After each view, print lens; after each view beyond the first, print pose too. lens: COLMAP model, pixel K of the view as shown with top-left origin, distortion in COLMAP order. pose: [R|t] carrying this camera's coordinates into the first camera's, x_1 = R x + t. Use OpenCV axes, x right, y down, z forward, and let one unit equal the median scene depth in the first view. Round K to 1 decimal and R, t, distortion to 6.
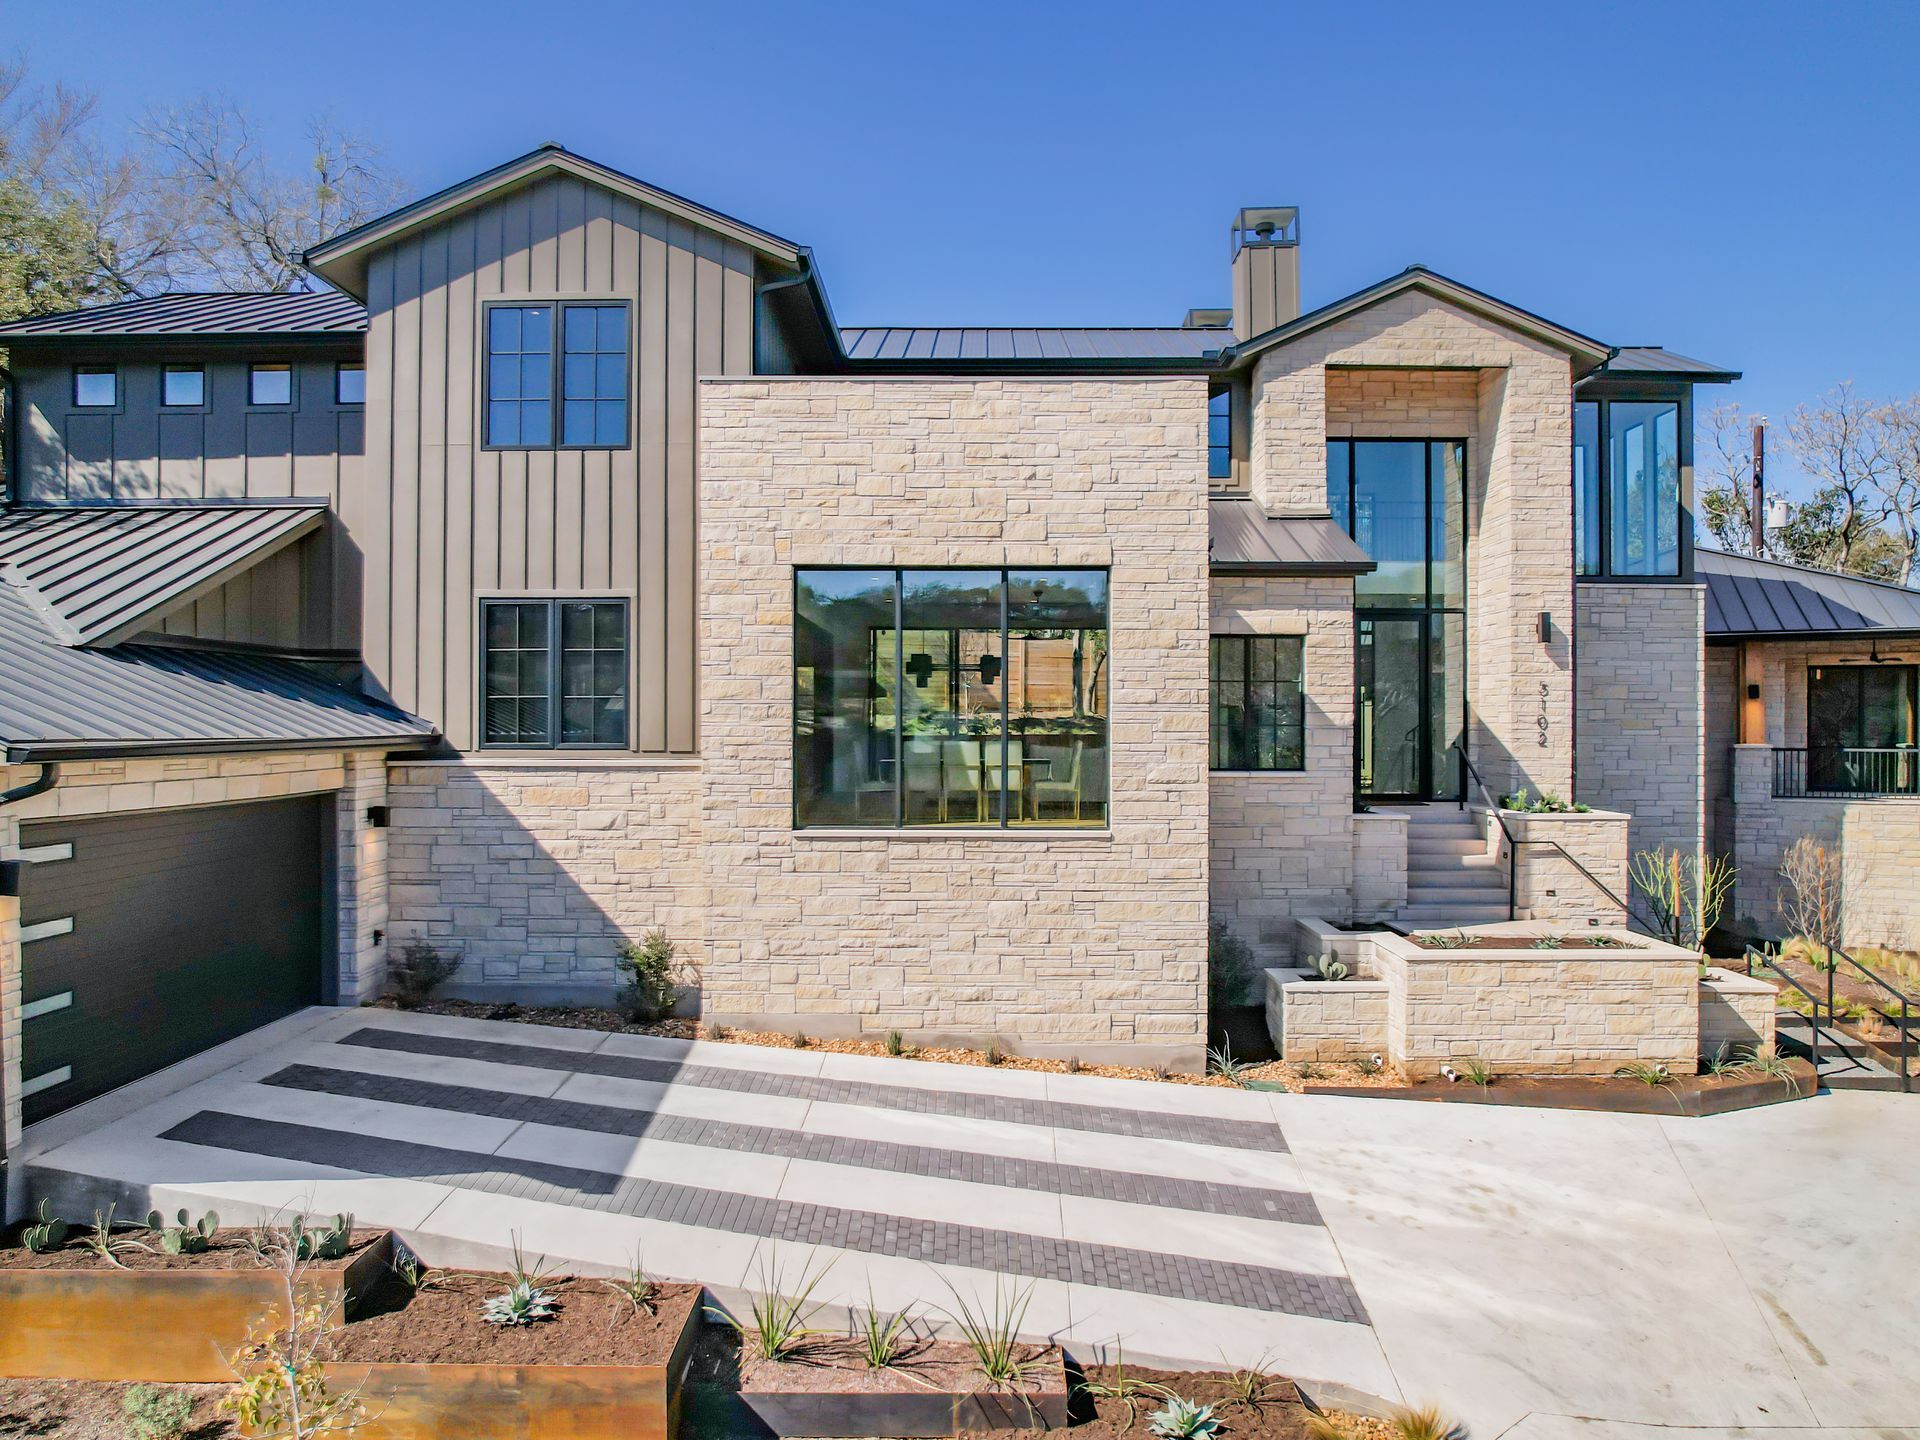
lens RADIAL K [[1409.0, 0, 960.0], [0, 1409.0, 720.0], [0, 0, 1]] dist [-0.054746, 0.011892]
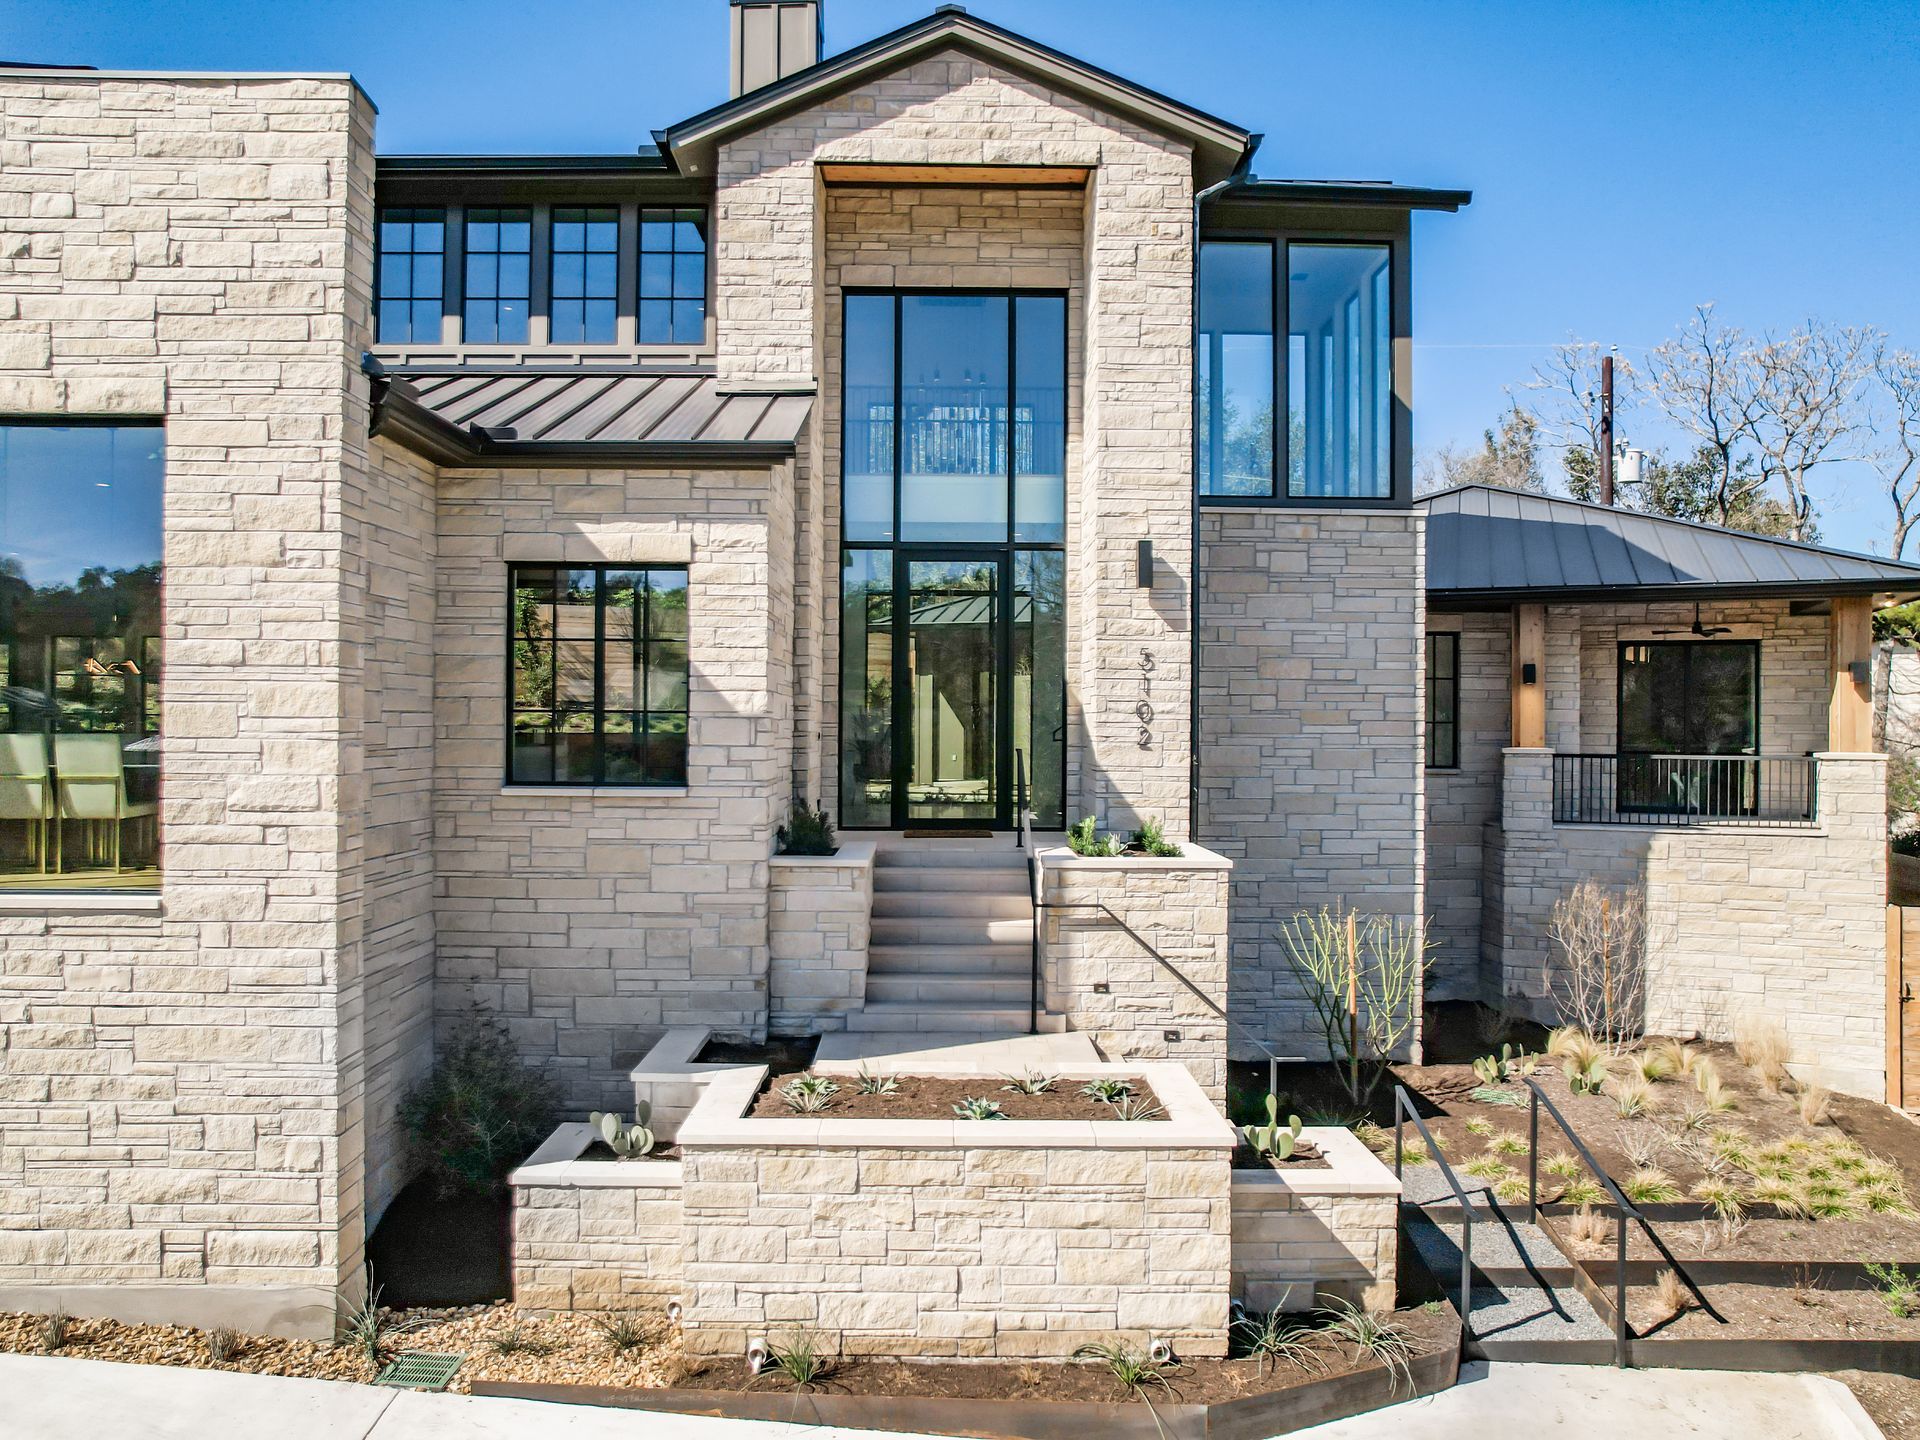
lens RADIAL K [[1396.8, 0, 960.0], [0, 1396.8, 720.0], [0, 0, 1]] dist [-0.081340, 0.075919]
pose [[0.999726, 0.005367, 0.022774, 0.350217], [-0.005340, 0.999985, -0.001261, 0.007393], [-0.022781, 0.001139, 0.999740, 0.394270]]
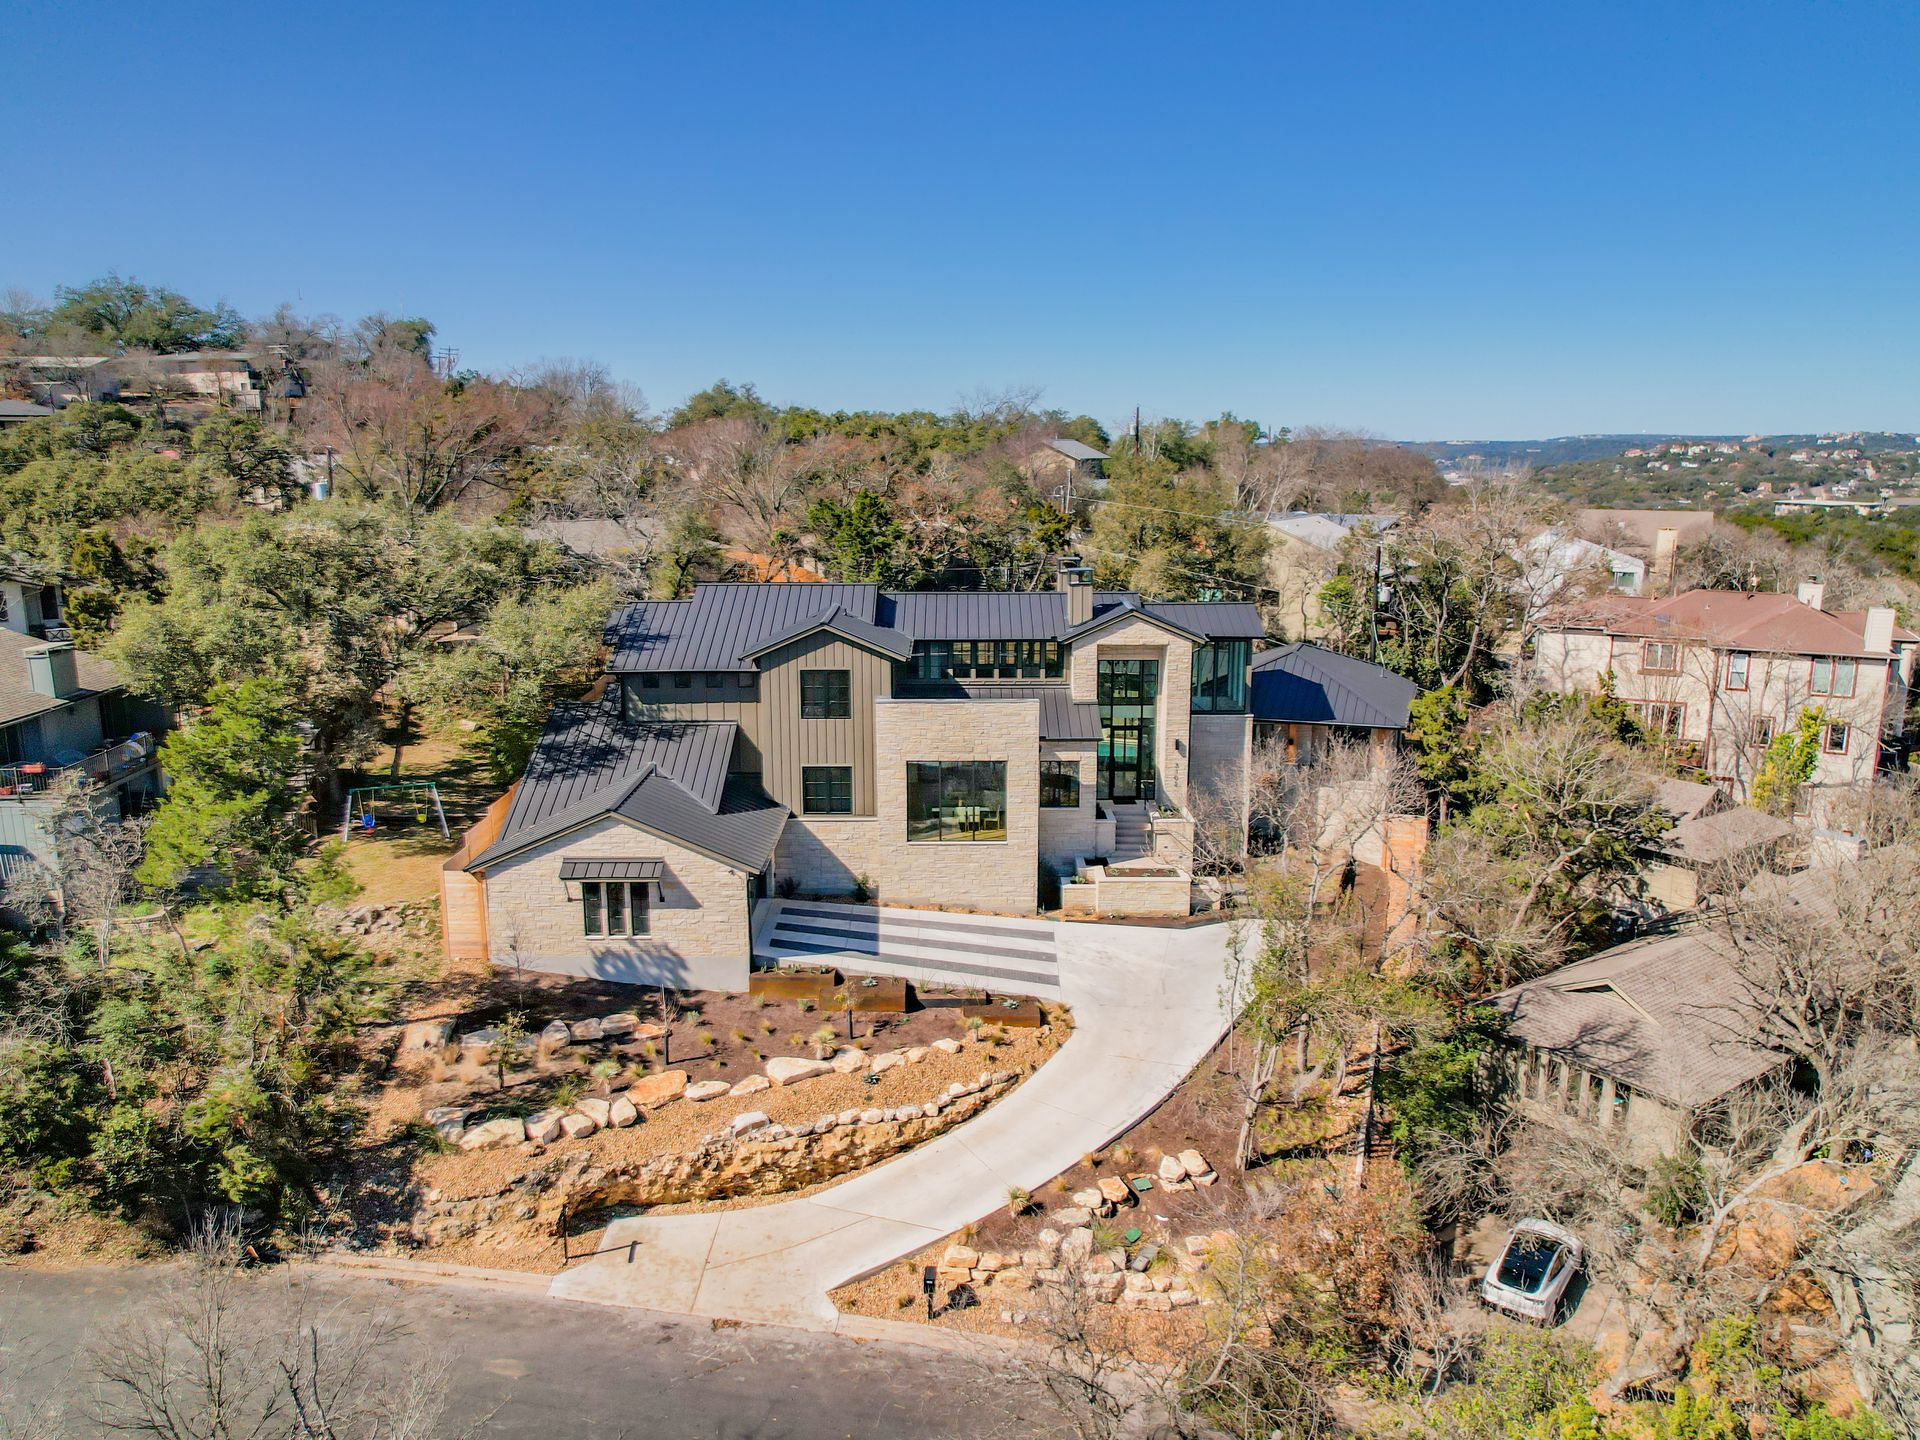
lens RADIAL K [[1409.0, 0, 960.0], [0, 1409.0, 720.0], [0, 0, 1]] dist [-0.054746, 0.011892]
pose [[0.999851, -0.003591, 0.016892, -0.044533], [0.000165, 0.980086, 0.198574, -0.706235], [-0.017269, -0.198542, 0.979940, -1.770409]]
